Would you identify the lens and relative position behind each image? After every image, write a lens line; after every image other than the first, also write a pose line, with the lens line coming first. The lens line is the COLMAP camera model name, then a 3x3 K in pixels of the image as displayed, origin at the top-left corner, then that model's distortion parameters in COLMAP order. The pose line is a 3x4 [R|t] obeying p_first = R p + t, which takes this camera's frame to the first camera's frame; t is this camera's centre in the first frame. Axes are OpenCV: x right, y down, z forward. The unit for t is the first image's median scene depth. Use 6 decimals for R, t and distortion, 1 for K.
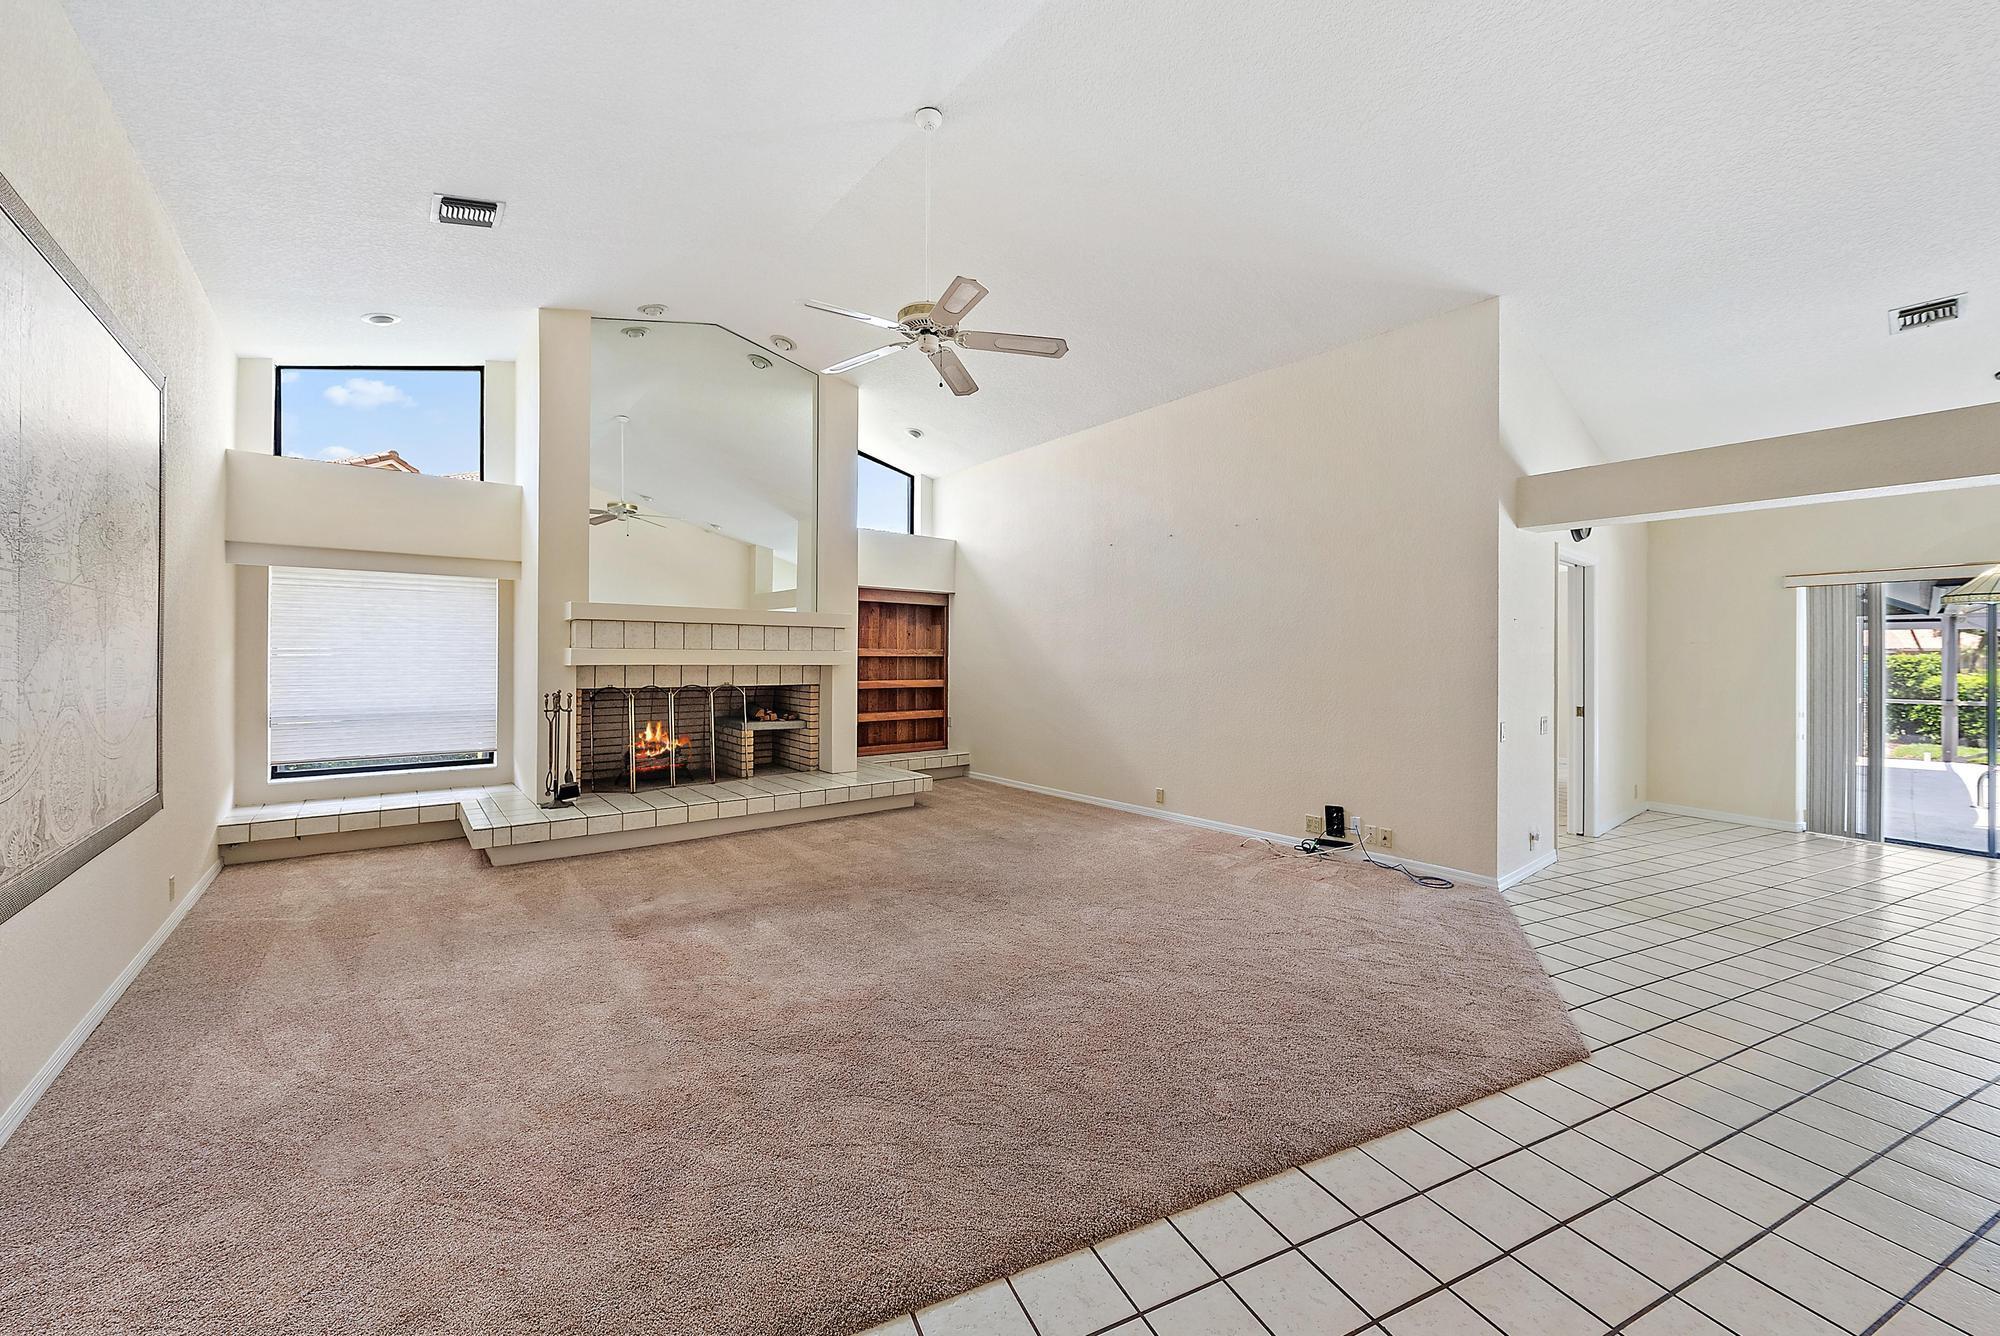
lens RADIAL K [[767.8, 0, 999.7], [0, 767.8, 660.2], [0, 0, 1]] dist [-0.000084, -0.000018]
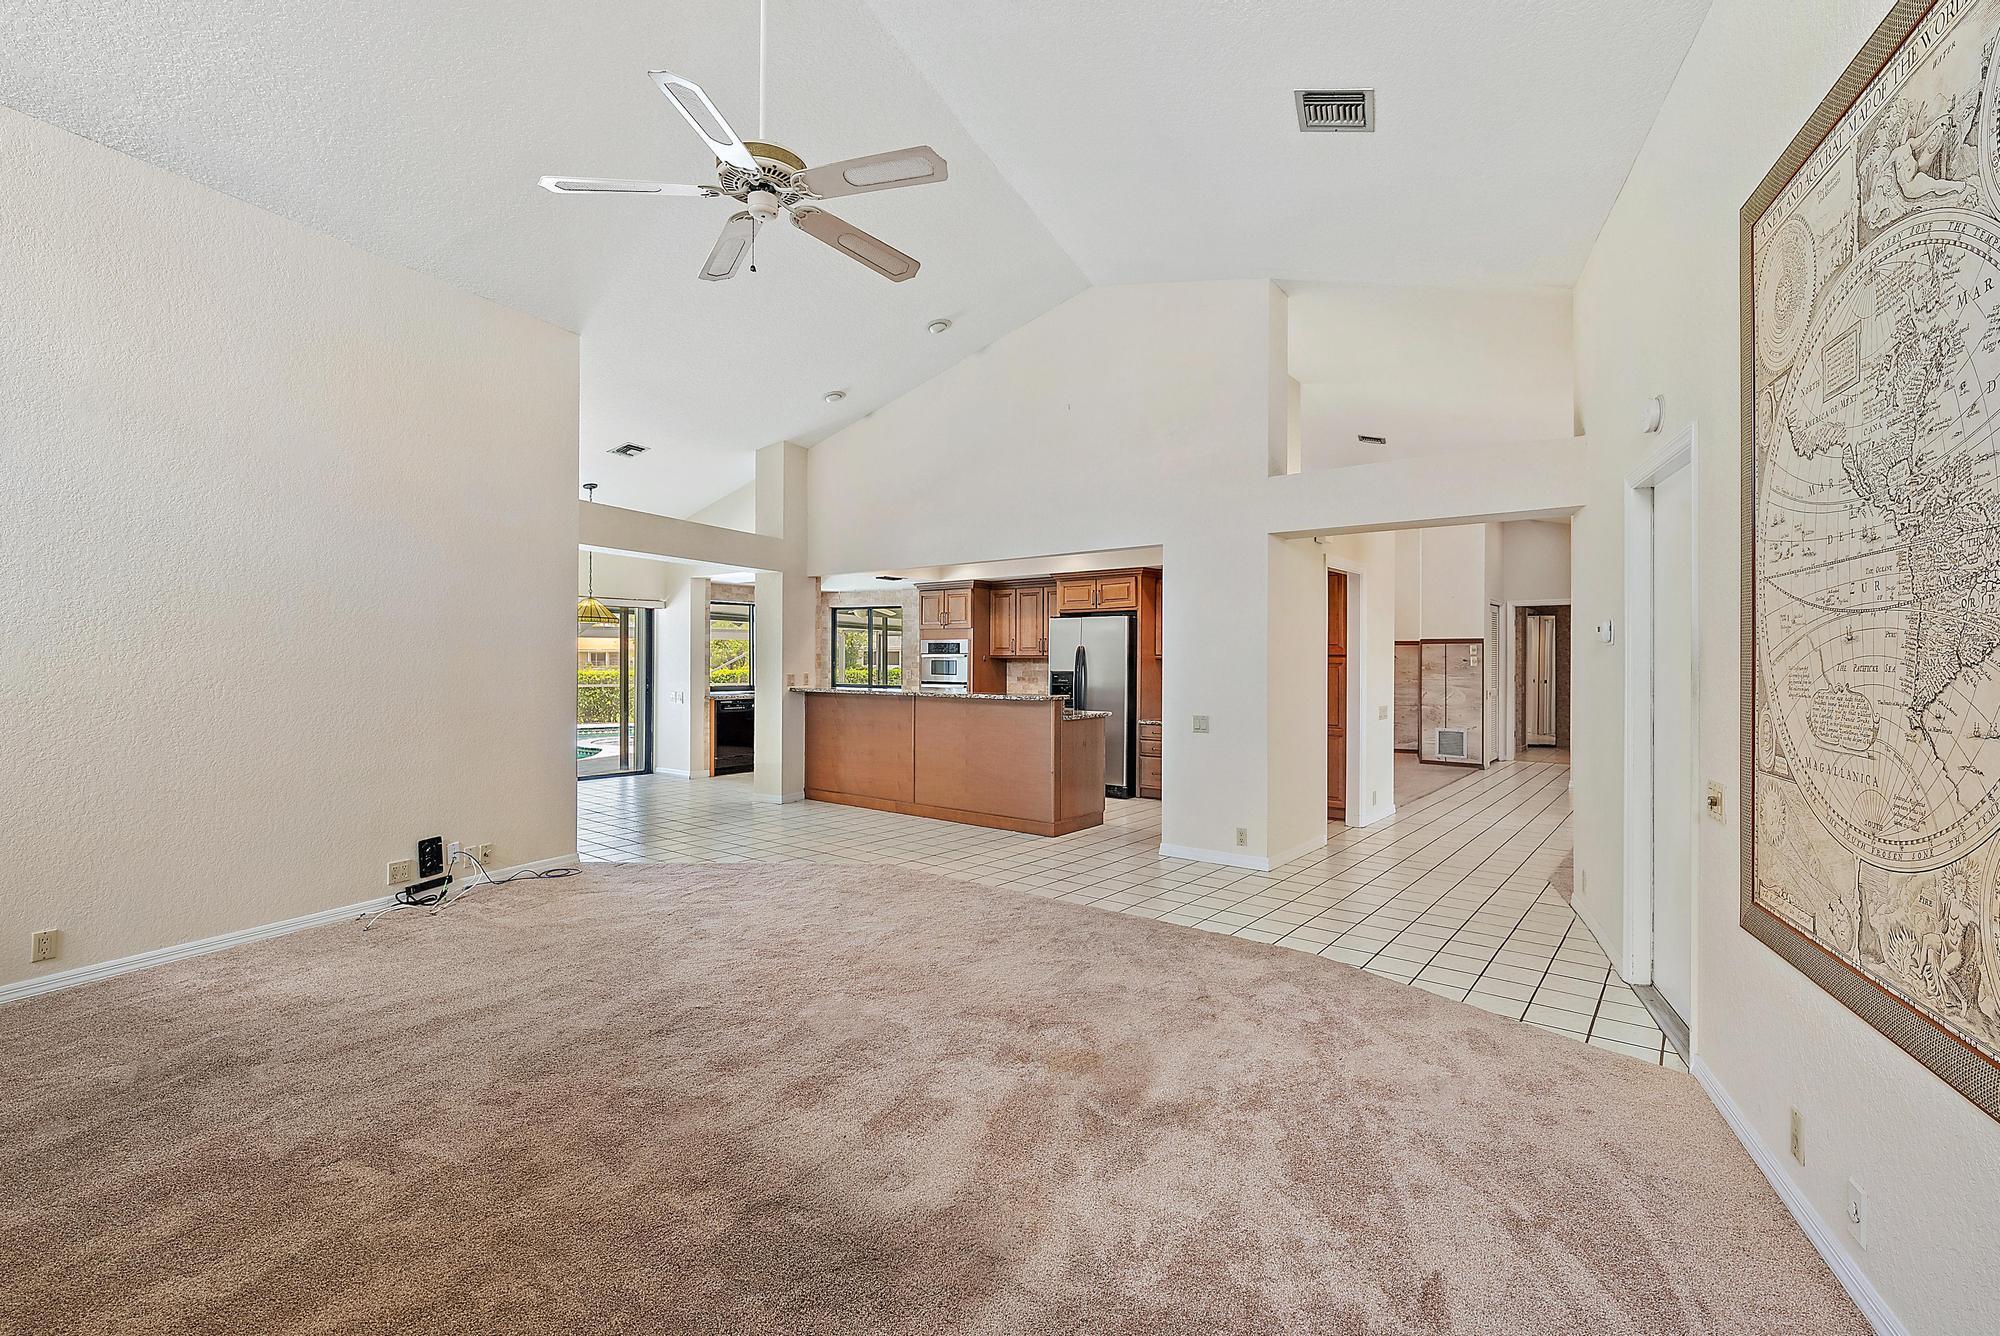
lens RADIAL K [[900.3, 0, 993.0], [0, 900.3, 661.9], [0, 0, 1]] dist [0.000841, 0.000094]
pose [[-0.455602, -0.006004, 0.890163, -0.703875], [-0.001112, 0.999980, 0.006176, -0.007237], [-0.890183, 0.001824, -0.455600, 0.902371]]
